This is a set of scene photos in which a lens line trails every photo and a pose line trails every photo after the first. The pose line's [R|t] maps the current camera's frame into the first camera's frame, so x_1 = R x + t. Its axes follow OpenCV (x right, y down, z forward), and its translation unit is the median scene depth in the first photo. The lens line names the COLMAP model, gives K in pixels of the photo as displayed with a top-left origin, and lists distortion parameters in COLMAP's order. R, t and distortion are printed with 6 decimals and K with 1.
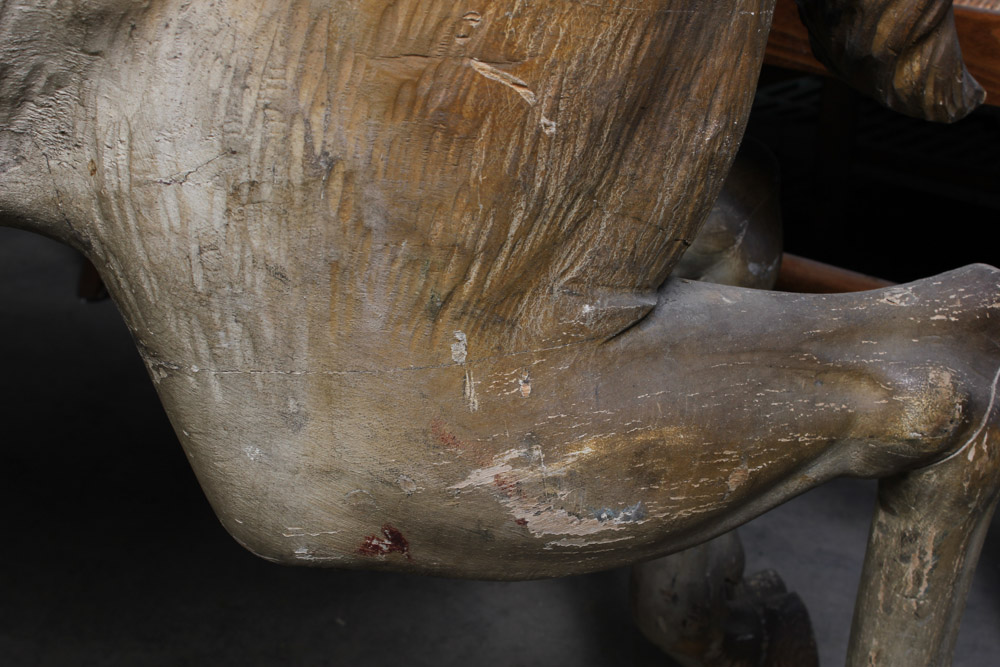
lens RADIAL K [[1525.7, 0, 500.0], [0, 1525.7, 333.5], [0, 0, 1]] dist [-0.031812, 0.040559]
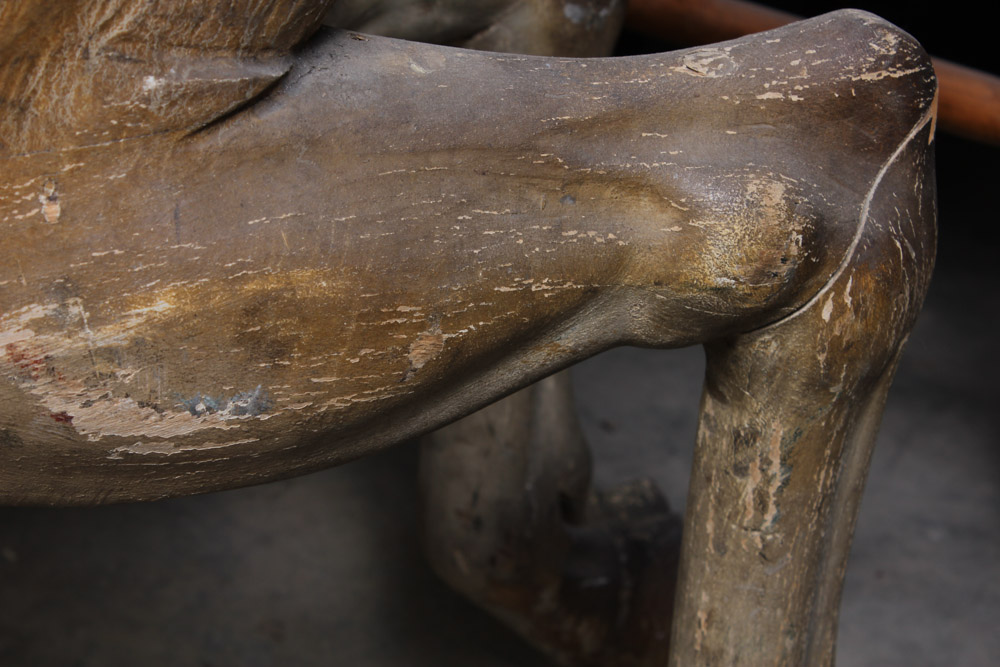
lens RADIAL K [[2343.1, 0, 500.0], [0, 2343.1, 333.5], [0, 0, 1]] dist [0.069410, -0.001819]
pose [[0.999961, 0.002377, 0.008539, 0.169638], [-0.003209, 0.995101, 0.098808, -0.008351], [-0.008263, -0.098831, 0.995070, 0.019268]]
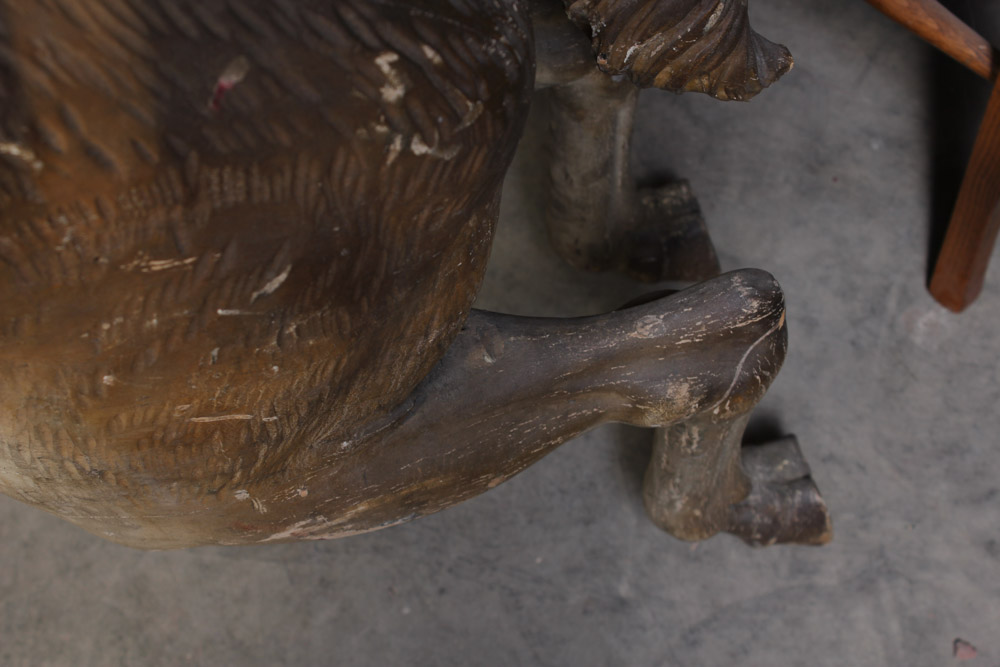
lens RADIAL K [[1574.5, 0, 500.0], [0, 1574.5, 333.5], [0, 0, 1]] dist [-0.029517, -0.053080]
pose [[0.991667, 0.042798, -0.121509, 0.298799], [0.046490, 0.760758, 0.647368, -0.815622], [0.120144, -0.647623, 0.752429, 0.077870]]
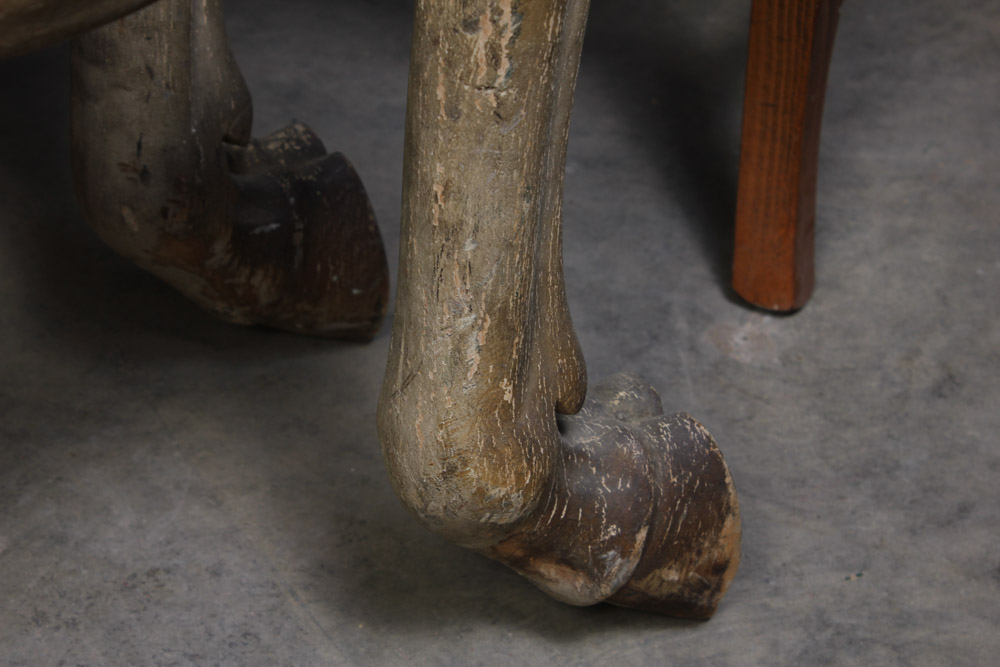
lens RADIAL K [[2343.1, 0, 500.0], [0, 2343.1, 333.5], [0, 0, 1]] dist [0.069410, -0.001819]
pose [[0.967424, -0.125636, 0.219785, 0.053136], [0.083359, 0.977839, 0.192045, 0.095174], [-0.239043, -0.167468, 0.956459, 0.052589]]
